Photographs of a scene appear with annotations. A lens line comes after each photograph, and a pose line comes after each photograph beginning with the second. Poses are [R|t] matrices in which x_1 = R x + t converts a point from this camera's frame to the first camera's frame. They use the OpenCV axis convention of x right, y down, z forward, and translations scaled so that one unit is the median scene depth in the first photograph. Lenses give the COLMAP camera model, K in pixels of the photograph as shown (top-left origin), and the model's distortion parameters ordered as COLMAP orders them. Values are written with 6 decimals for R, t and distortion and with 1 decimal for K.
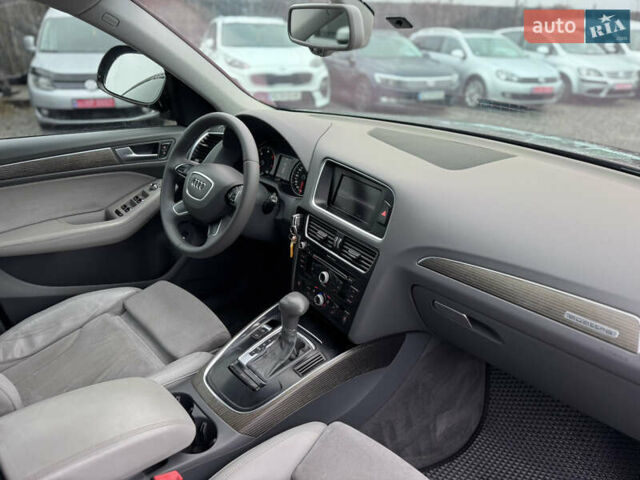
lens RADIAL K [[453.7, 0, 320.0], [0, 453.7, 240.0], [0, 0, 1]] dist [0.021620, -0.003205]
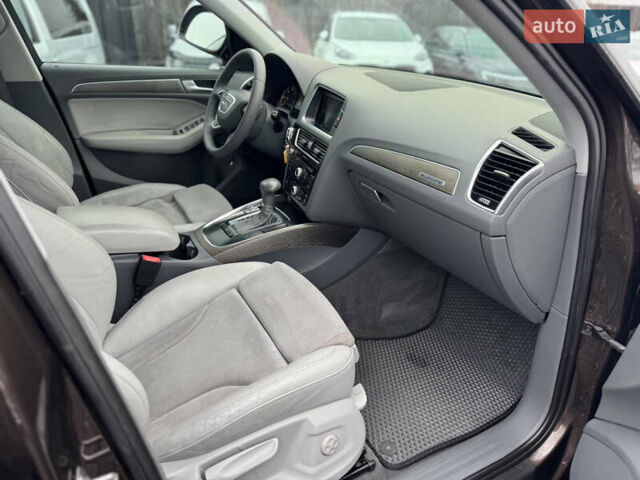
lens RADIAL K [[453.7, 0, 320.0], [0, 453.7, 240.0], [0, 0, 1]] dist [0.021620, -0.003205]
pose [[0.966669, 0.125694, -0.223051, 0.357548], [-0.126230, 0.991929, 0.011909, 0.235143], [0.222748, 0.016644, 0.974734, -0.248875]]
